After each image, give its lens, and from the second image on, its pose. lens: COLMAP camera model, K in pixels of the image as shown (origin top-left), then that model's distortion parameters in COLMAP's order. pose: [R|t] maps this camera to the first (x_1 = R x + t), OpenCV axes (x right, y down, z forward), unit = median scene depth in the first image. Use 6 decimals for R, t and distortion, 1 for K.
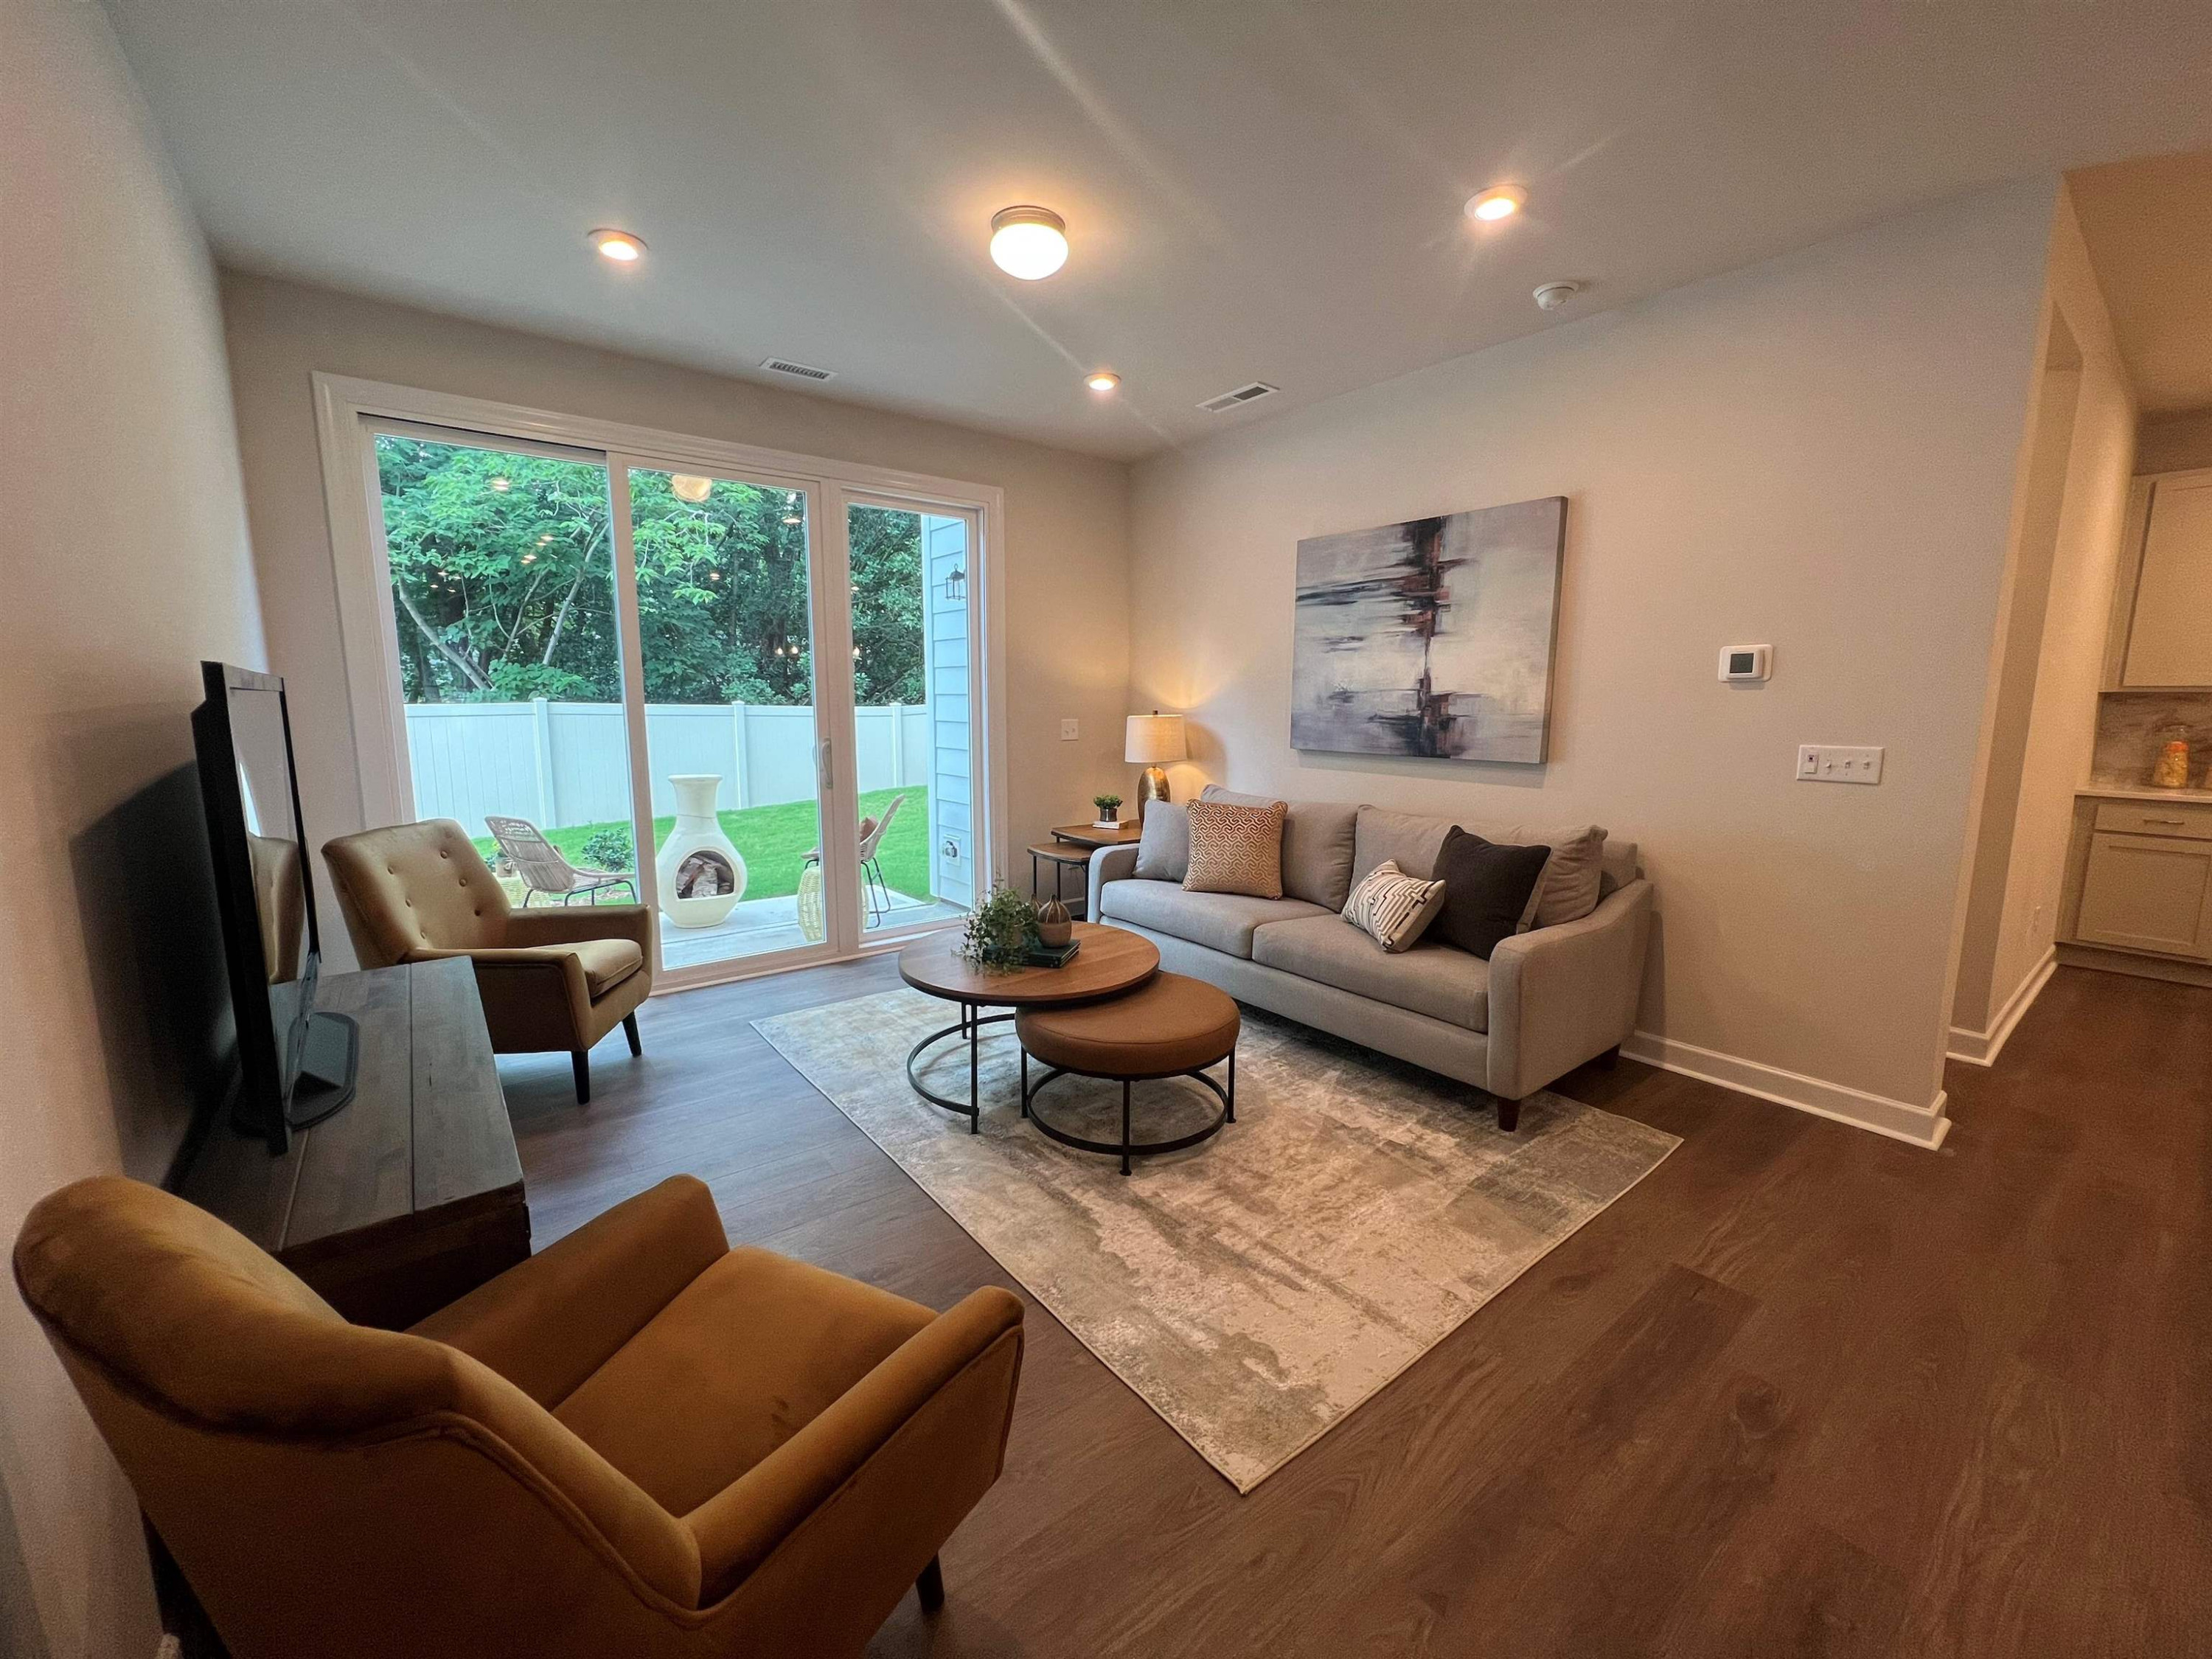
lens RADIAL K [[879.3, 0, 1104.6], [0, 879.3, 823.1], [0, 0, 1]] dist [-0.000776, -0.000333]
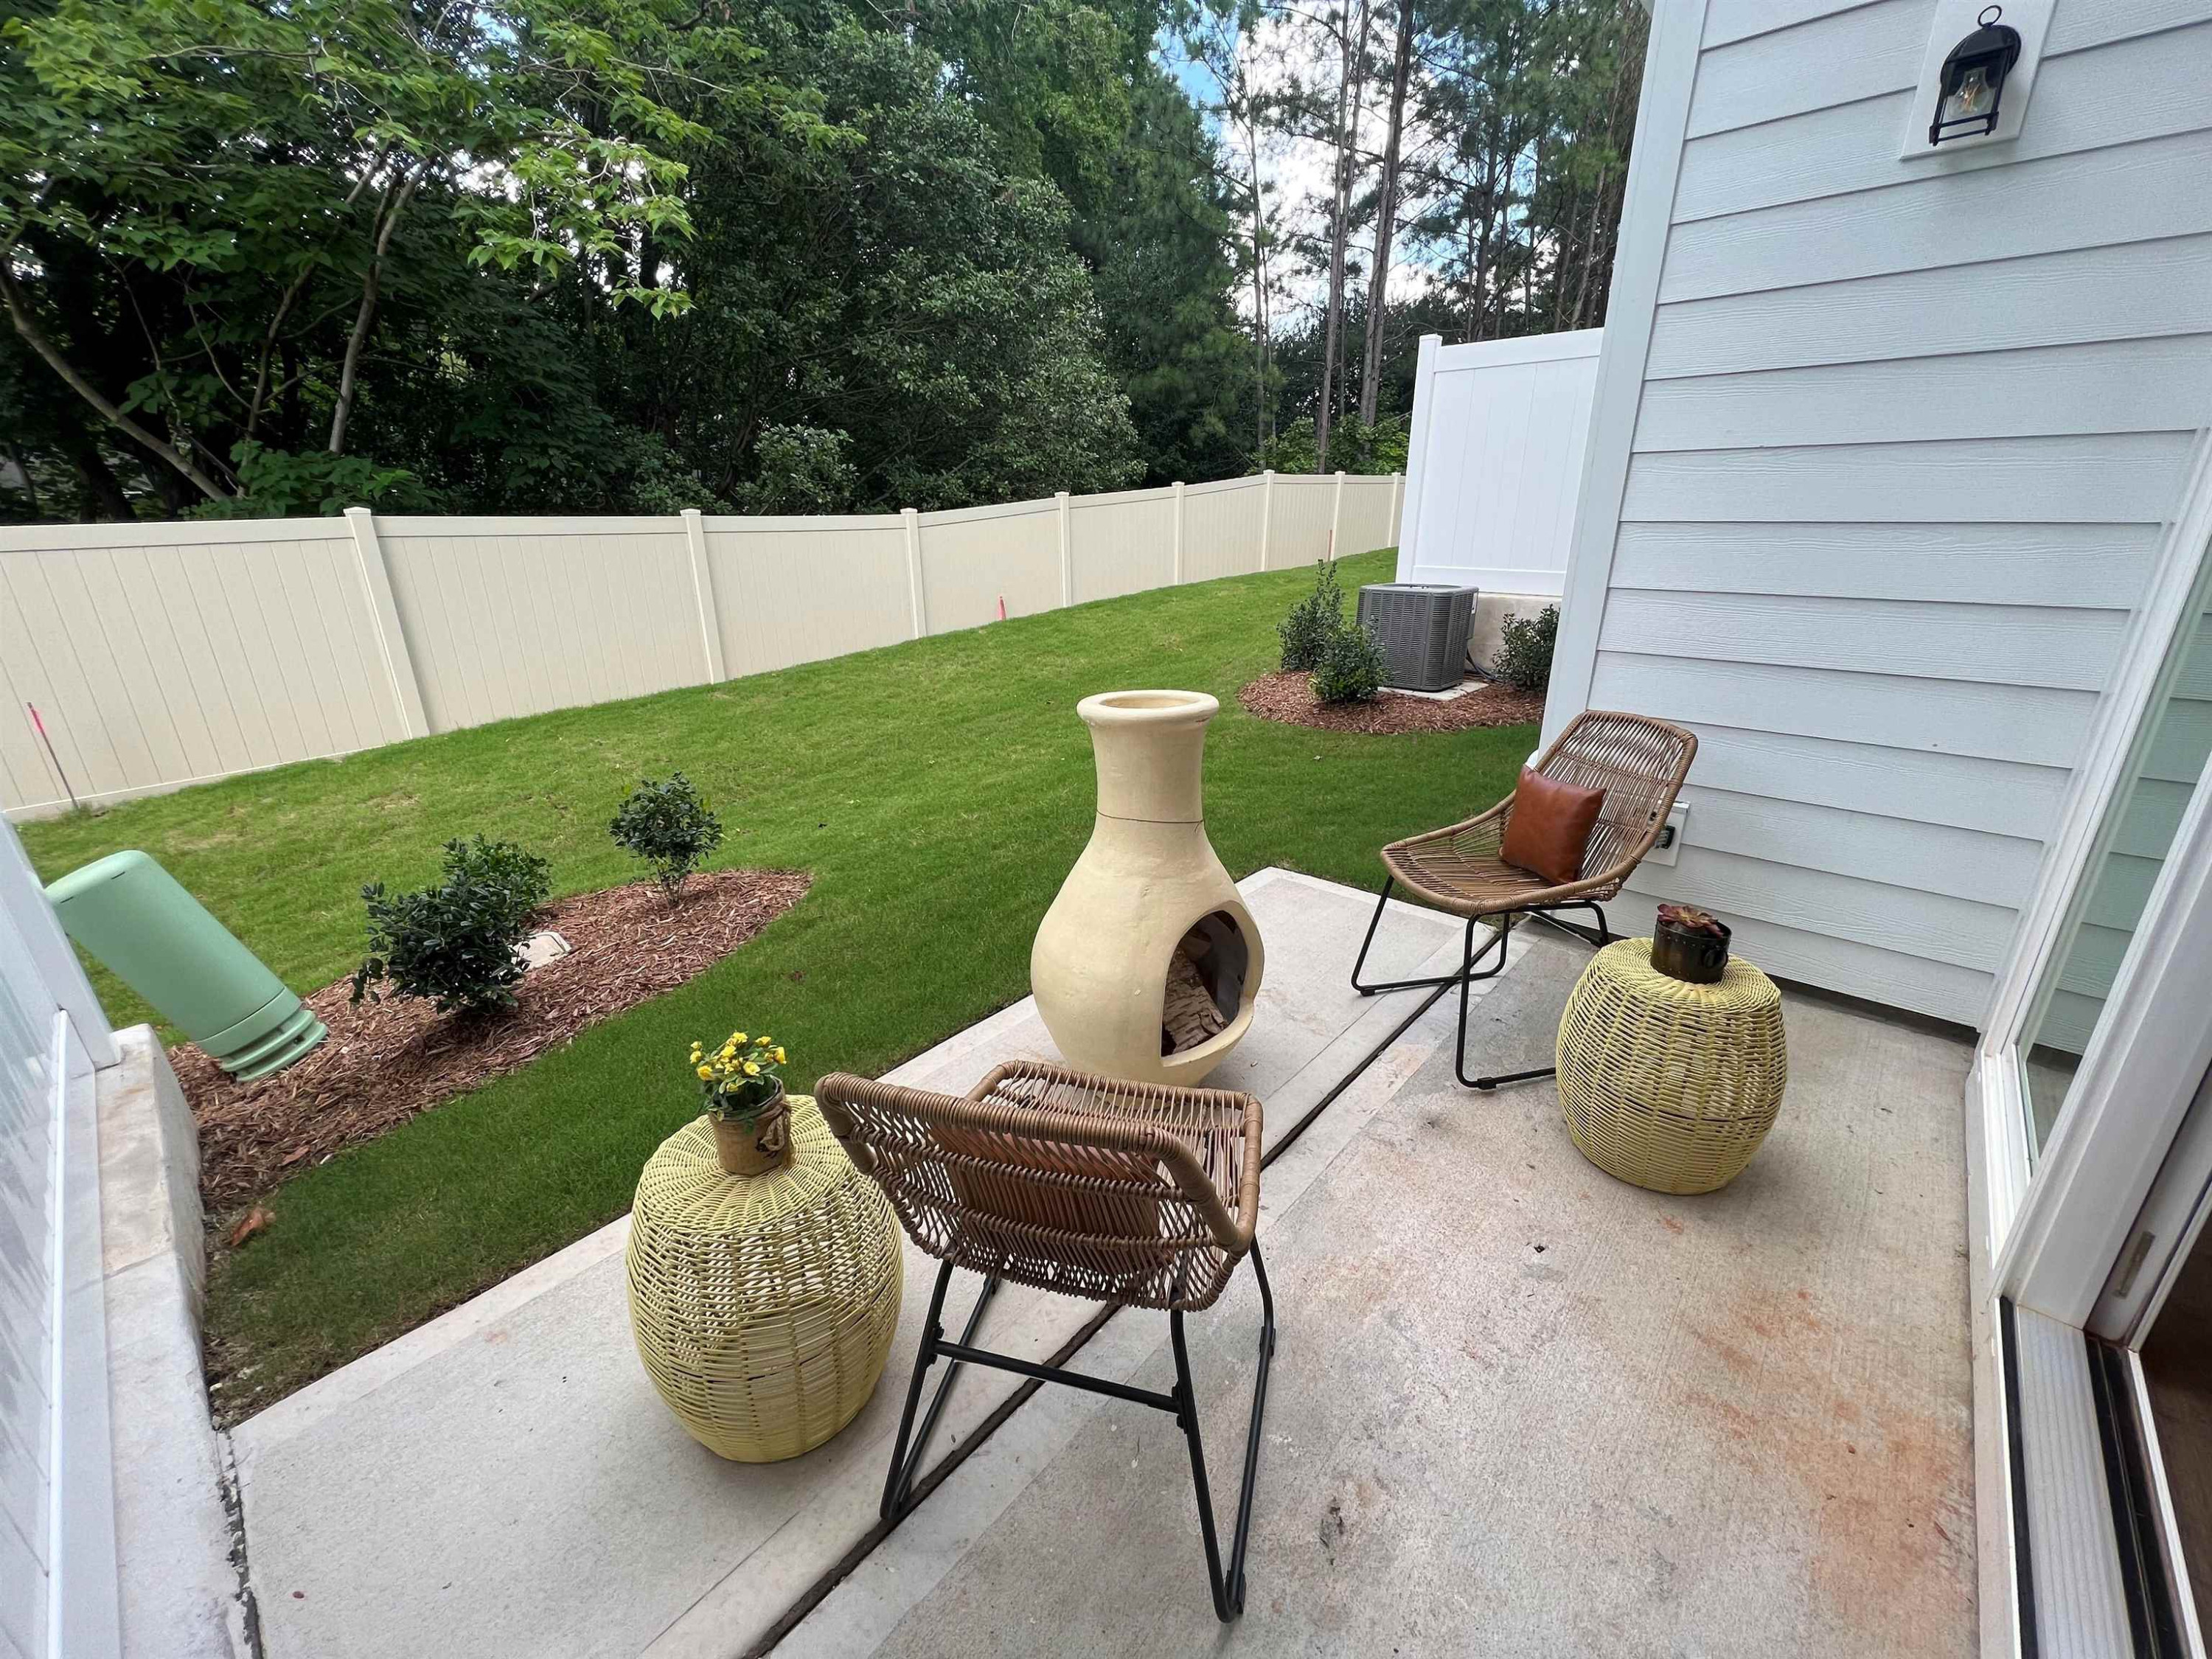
lens RADIAL K [[879.3, 0, 1104.6], [0, 879.3, 823.1], [0, 0, 1]] dist [-0.000776, -0.000333]
pose [[0.984536, -0.075188, 0.158224, -0.750072], [0.041553, 0.977664, 0.206023, -0.110731], [-0.170180, -0.196262, 0.965671, 0.908004]]
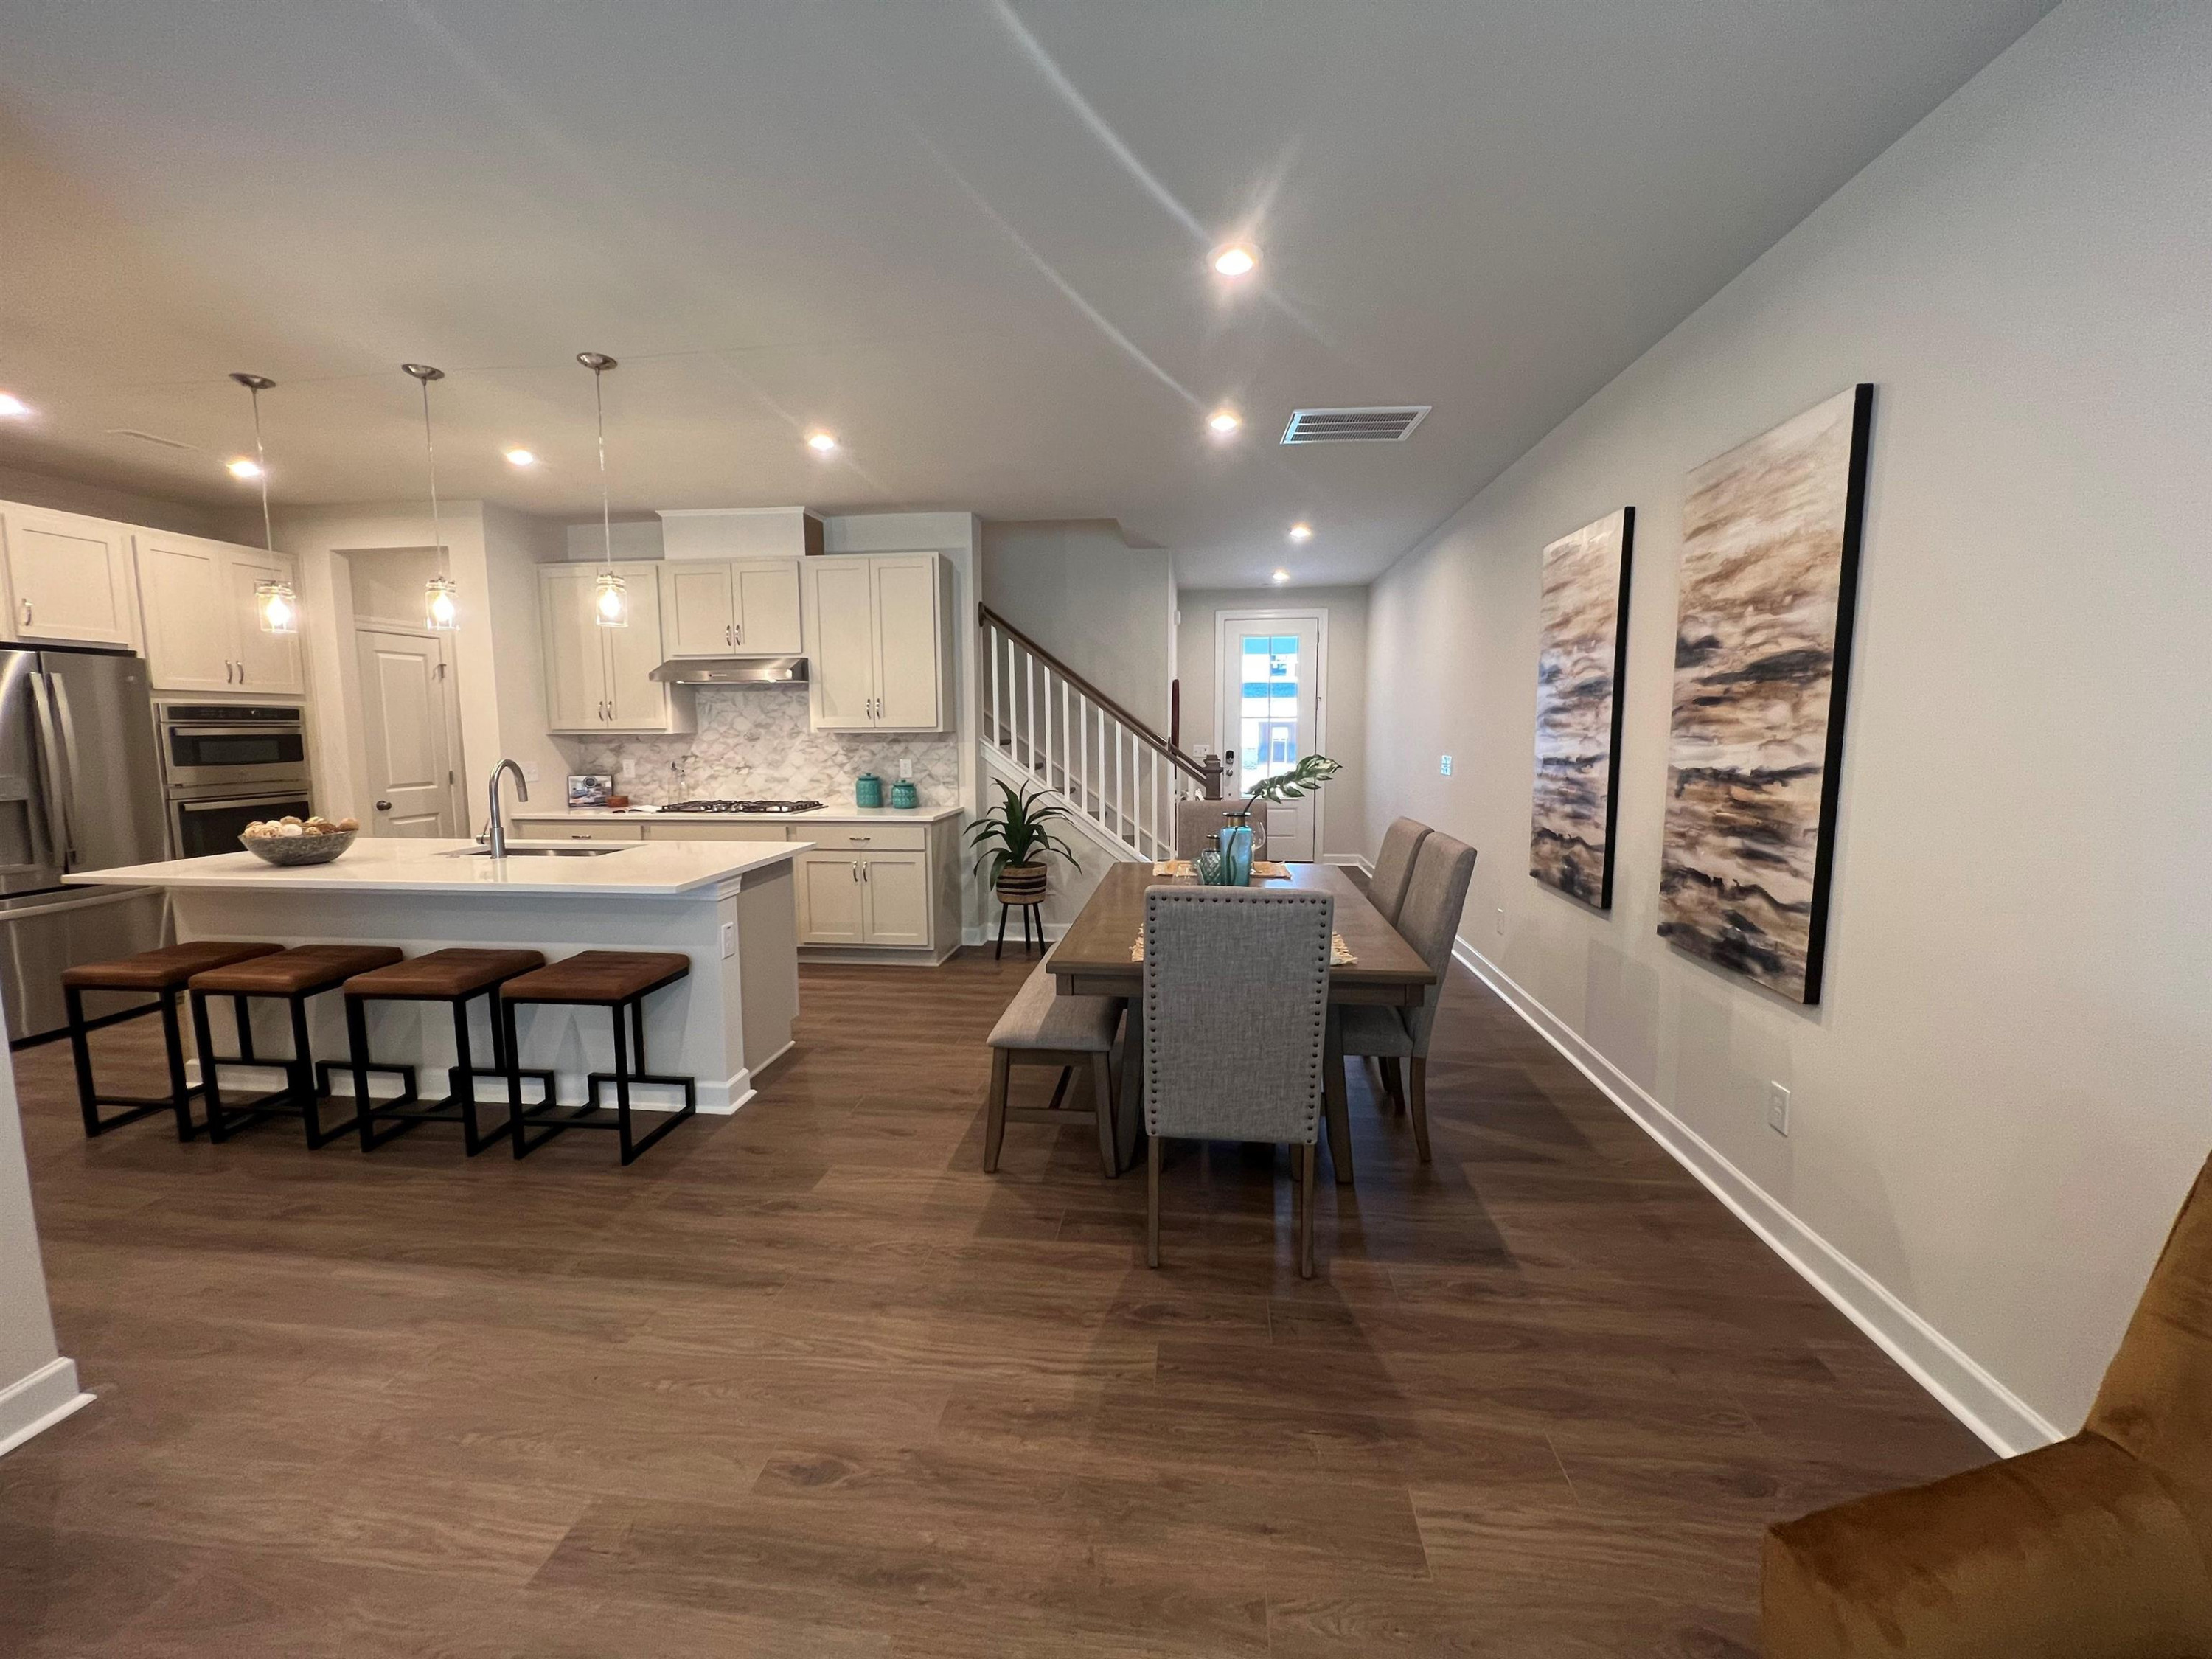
lens RADIAL K [[879.3, 0, 1104.6], [0, 879.3, 823.1], [0, 0, 1]] dist [-0.000776, -0.000333]
pose [[-0.707539, -0.075976, 0.702579, -0.052952], [0.106978, 0.971230, 0.212761, -0.088862], [-0.698531, 0.225697, -0.679055, 0.531446]]
